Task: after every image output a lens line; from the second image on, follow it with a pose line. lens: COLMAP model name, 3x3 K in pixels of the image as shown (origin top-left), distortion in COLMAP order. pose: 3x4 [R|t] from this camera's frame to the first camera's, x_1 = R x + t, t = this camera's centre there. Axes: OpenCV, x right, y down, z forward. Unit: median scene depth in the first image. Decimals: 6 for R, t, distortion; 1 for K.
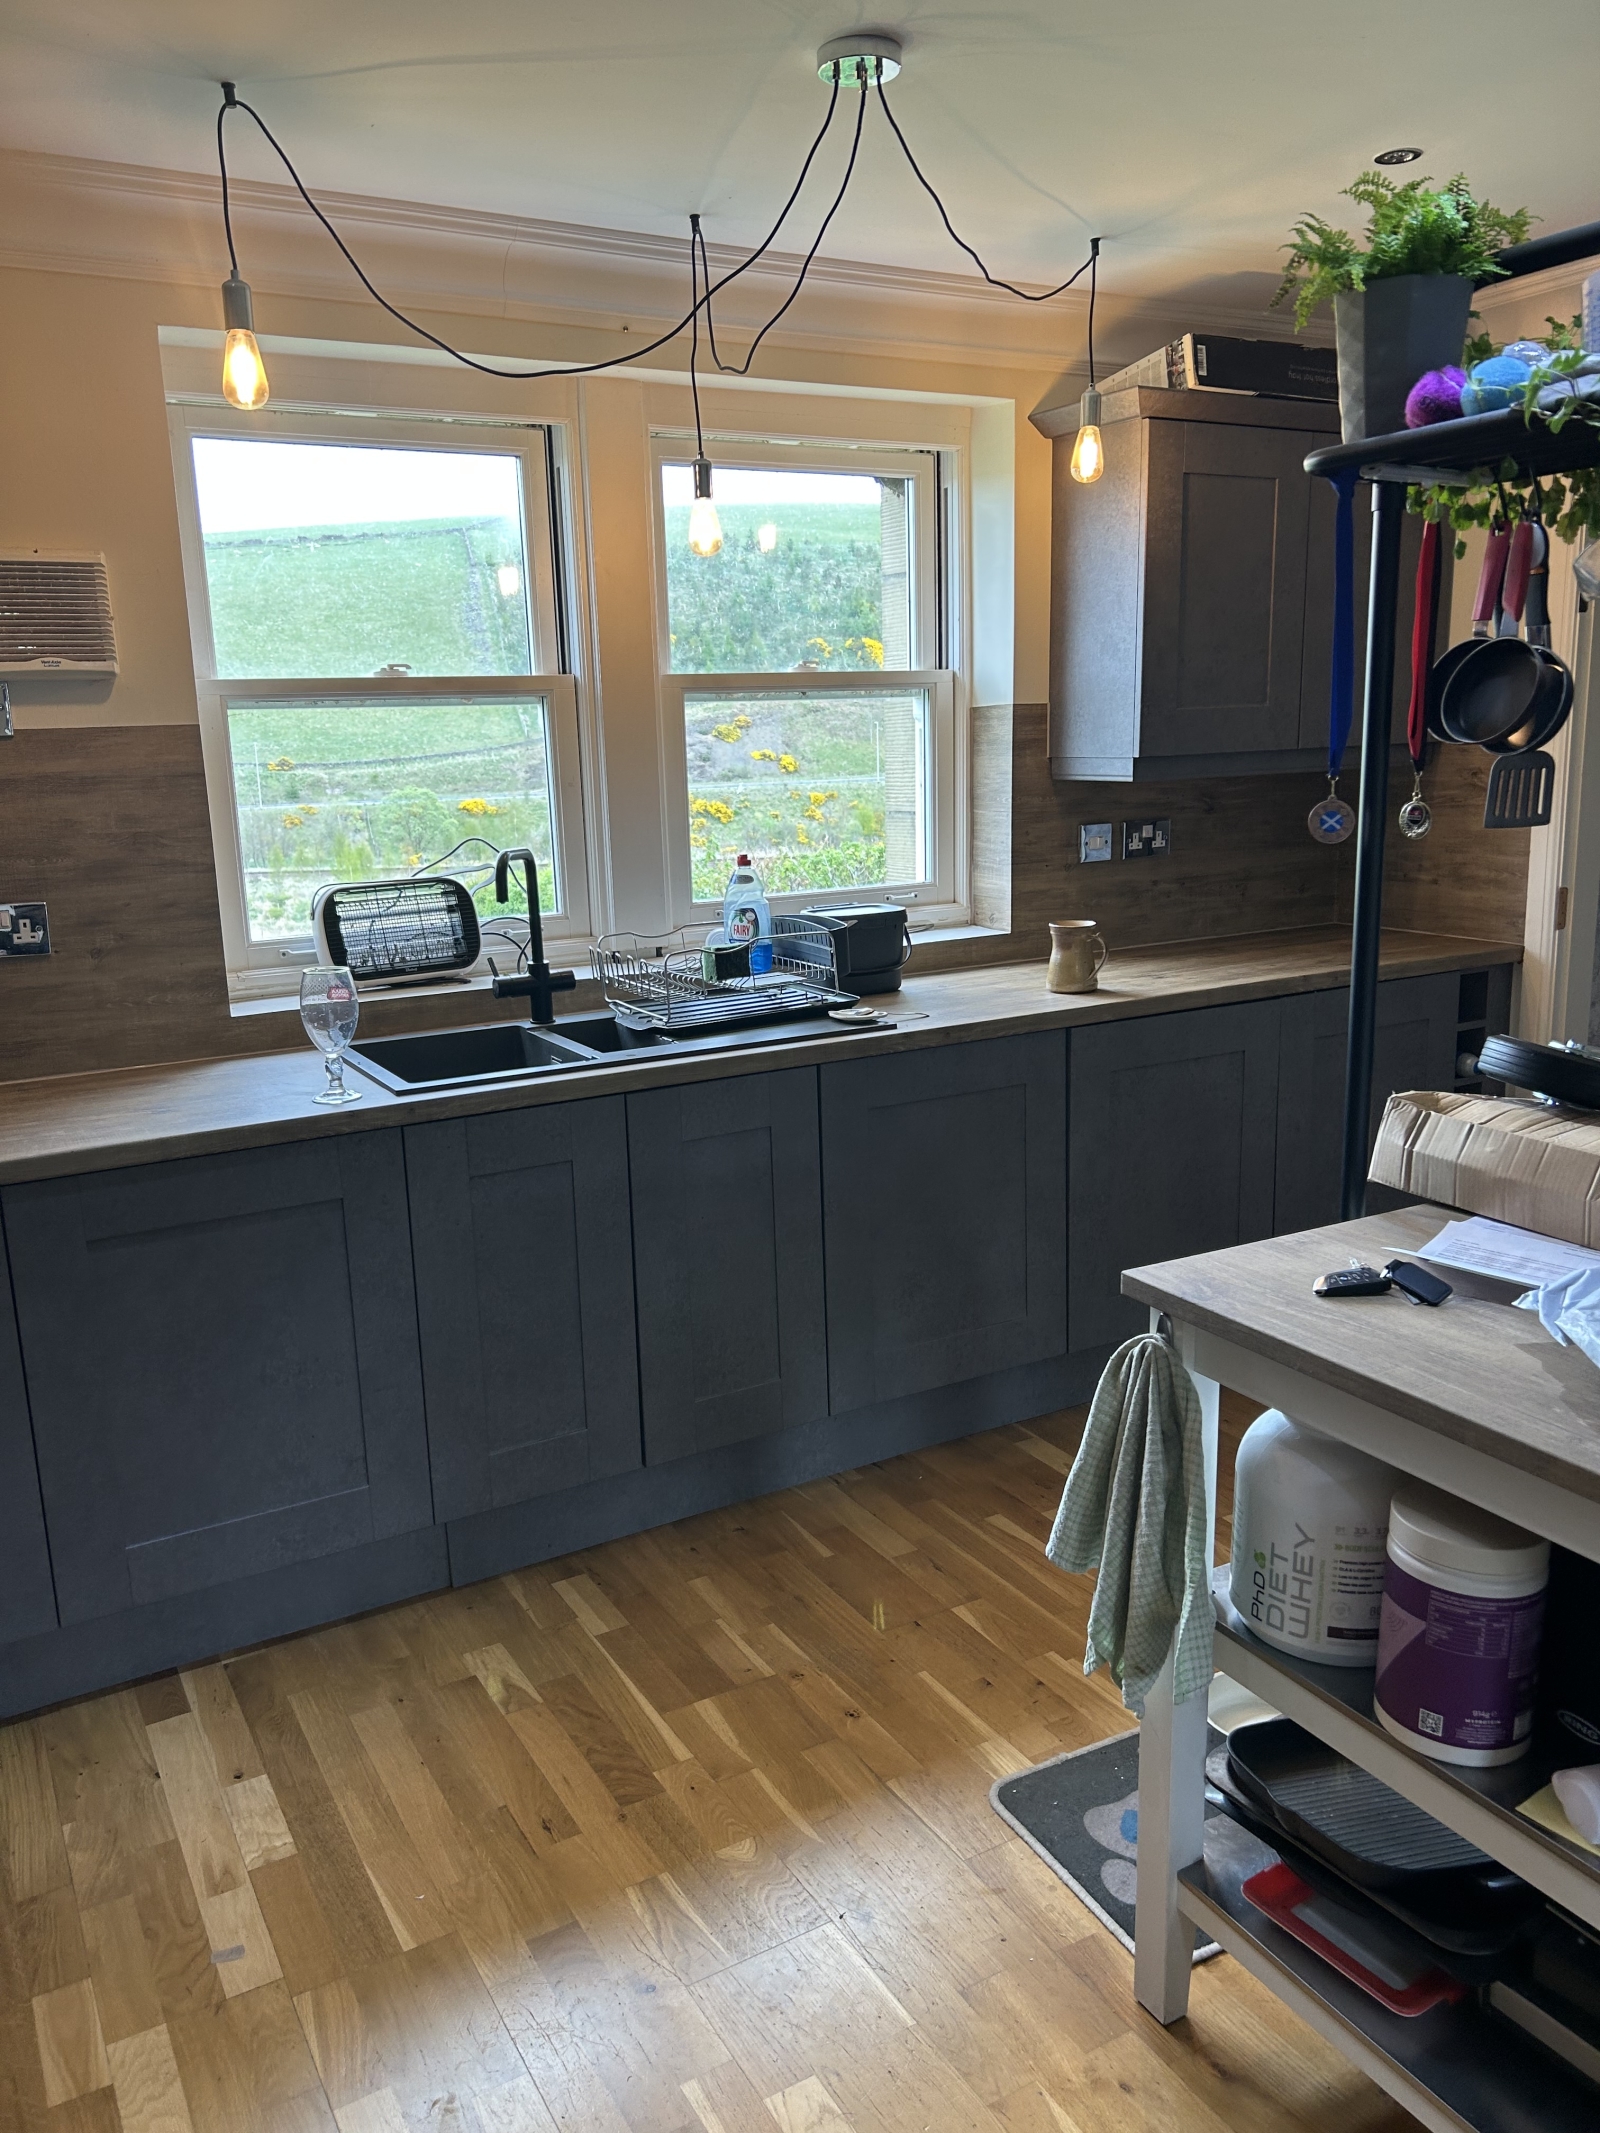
lens RADIAL K [[1604.2, 0, 797.4], [0, 1604.2, 1066.8], [0, 0, 1]] dist [0.023317, -0.023633]
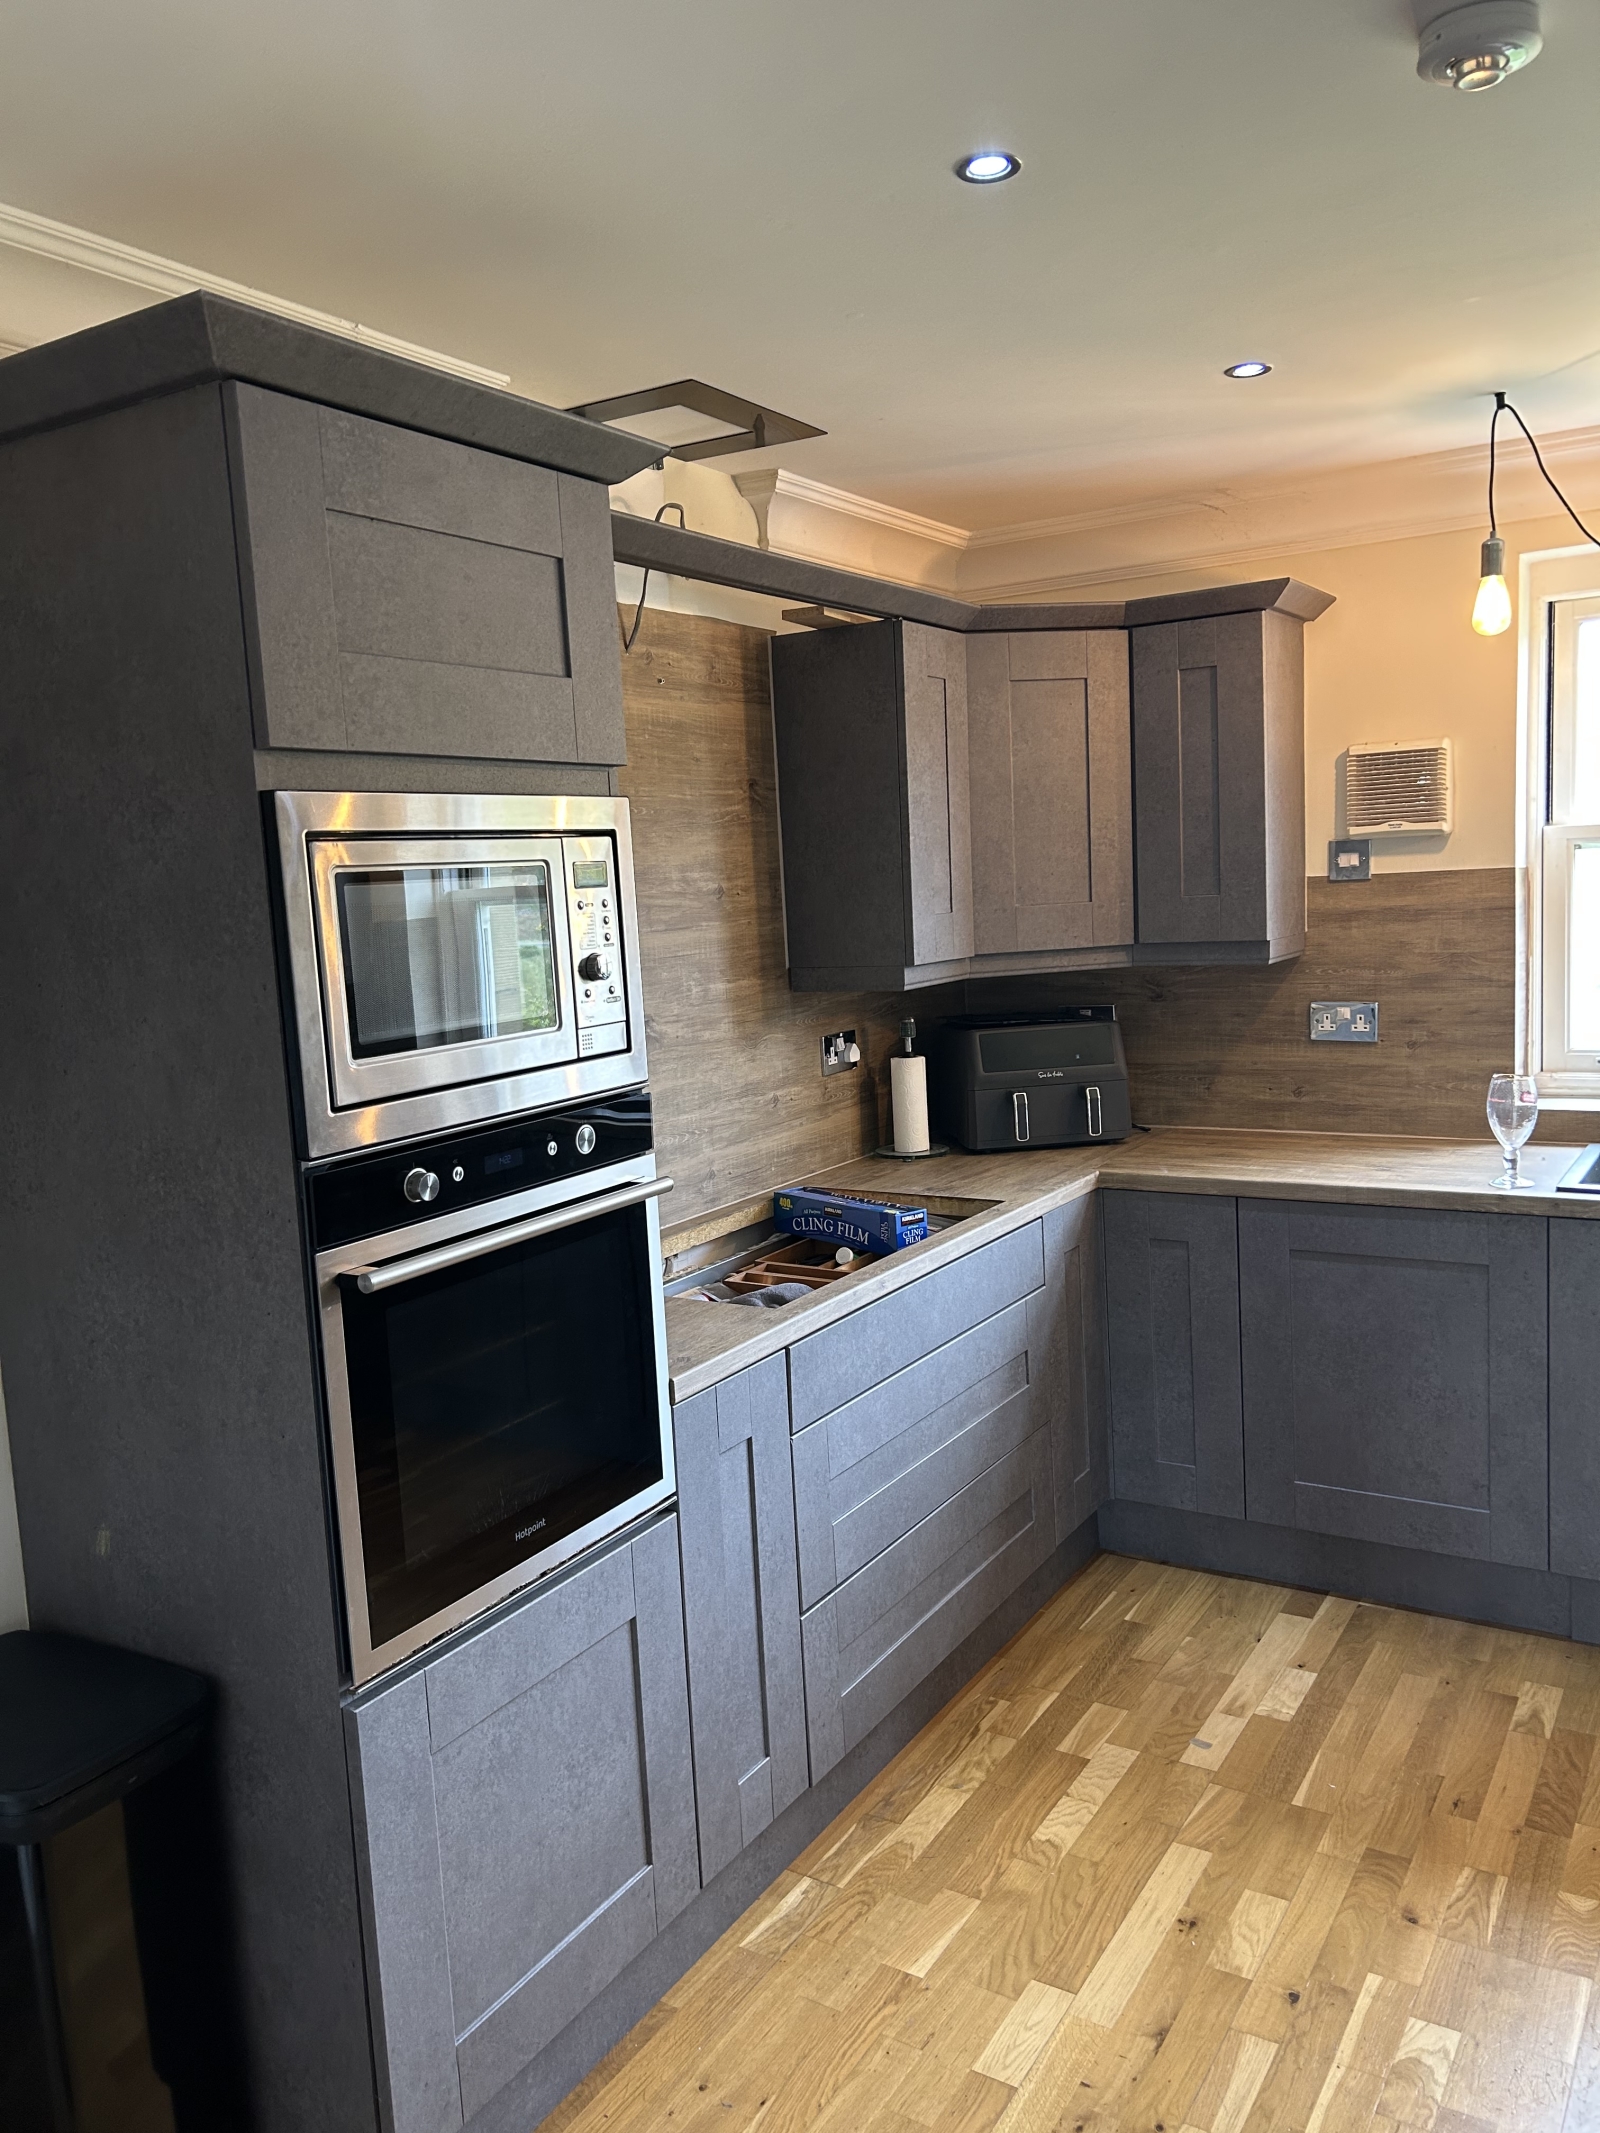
lens RADIAL K [[1604.2, 0, 800.4], [0, 1604.2, 1068.3], [0, 0, 1]] dist [0.023317, -0.023633]
pose [[0.483025, 0.114370, -0.868105, 0.516870], [-0.147750, 0.987862, 0.047938, -0.047740], [0.863051, 0.105107, 0.494060, -0.063612]]
